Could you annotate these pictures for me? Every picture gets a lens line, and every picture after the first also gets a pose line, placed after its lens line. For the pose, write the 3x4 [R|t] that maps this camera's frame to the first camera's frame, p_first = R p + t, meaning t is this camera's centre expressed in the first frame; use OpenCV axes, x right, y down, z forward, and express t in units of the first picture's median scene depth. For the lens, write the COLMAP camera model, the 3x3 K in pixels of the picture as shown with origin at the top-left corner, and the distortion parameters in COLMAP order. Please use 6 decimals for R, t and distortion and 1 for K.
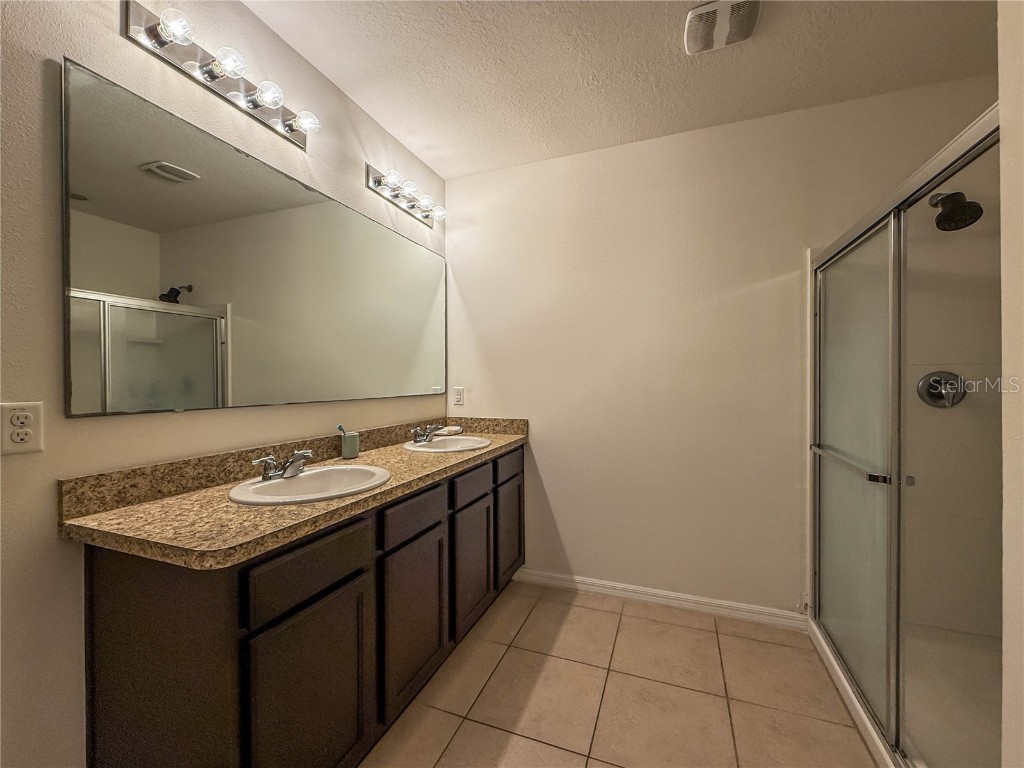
lens RADIAL K [[435.0, 0, 506.8], [0, 435.0, 381.1], [0, 0, 1]] dist [-0.001812, 0.000032]
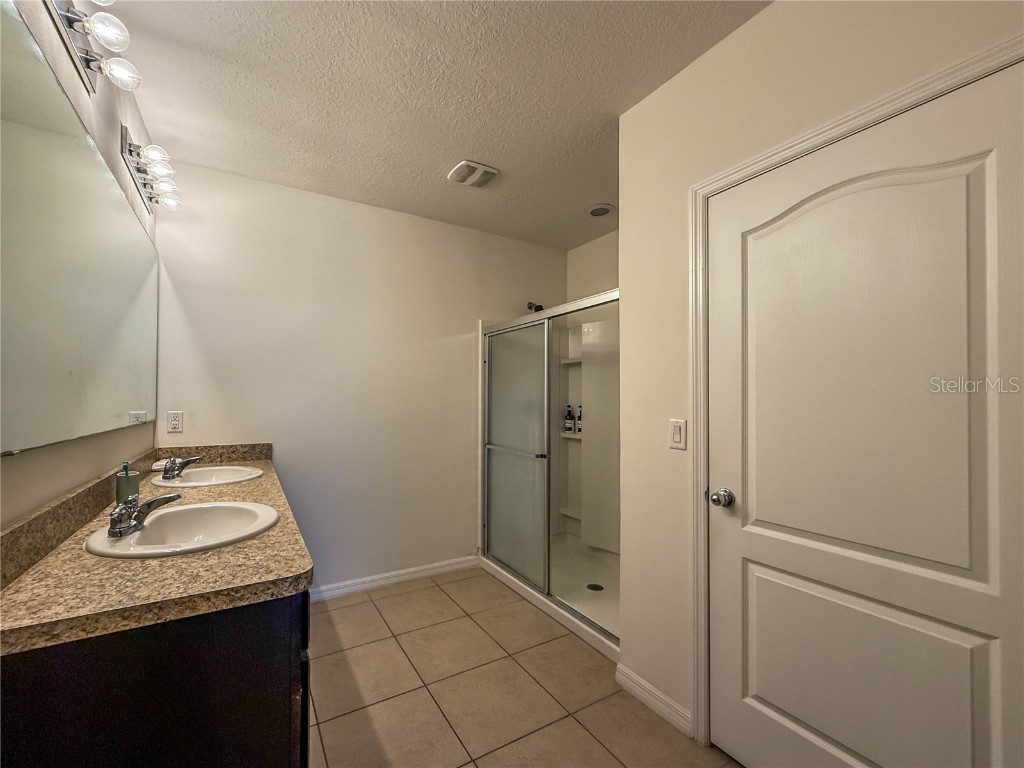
lens RADIAL K [[435.0, 0, 505.6], [0, 435.0, 392.6], [0, 0, 1]] dist [-0.001812, 0.000032]
pose [[0.592834, 0.018851, 0.805104, -0.538772], [-0.003496, 0.999777, -0.020835, -0.008591], [-0.805317, 0.009537, 0.592768, -0.003669]]
